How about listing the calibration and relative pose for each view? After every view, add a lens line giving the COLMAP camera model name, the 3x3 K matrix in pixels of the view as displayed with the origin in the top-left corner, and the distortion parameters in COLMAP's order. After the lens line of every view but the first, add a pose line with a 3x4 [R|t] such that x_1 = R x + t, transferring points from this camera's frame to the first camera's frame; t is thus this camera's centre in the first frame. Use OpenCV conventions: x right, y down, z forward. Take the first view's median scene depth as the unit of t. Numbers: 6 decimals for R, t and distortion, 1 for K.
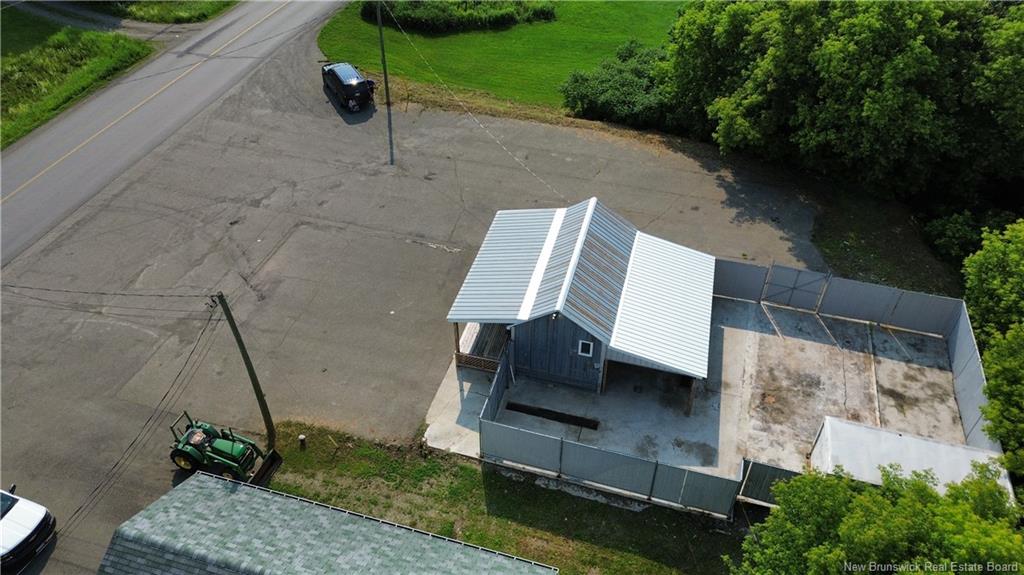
lens RADIAL K [[715.5, 0, 506.0], [0, 715.5, 280.5], [0, 0, 1]] dist [0.096406, -0.123197]
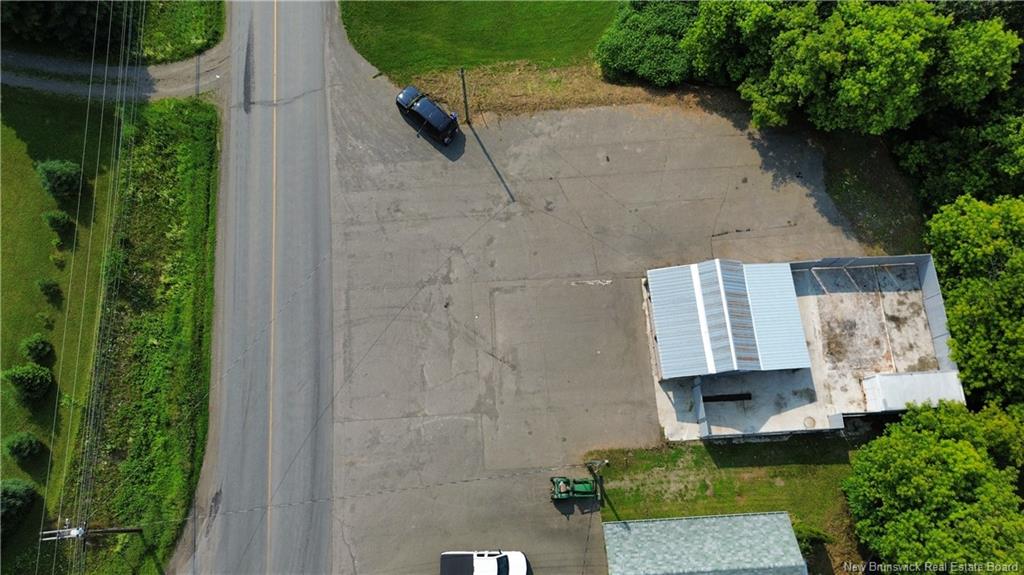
lens RADIAL K [[715.5, 0, 506.0], [0, 715.5, 280.5], [0, 0, 1]] dist [0.096406, -0.123197]
pose [[0.939693, -0.330812, 0.086840, -0.483271], [0.230401, 0.799924, 0.554109, -1.113437], [-0.252772, -0.500684, 0.827902, -0.195769]]
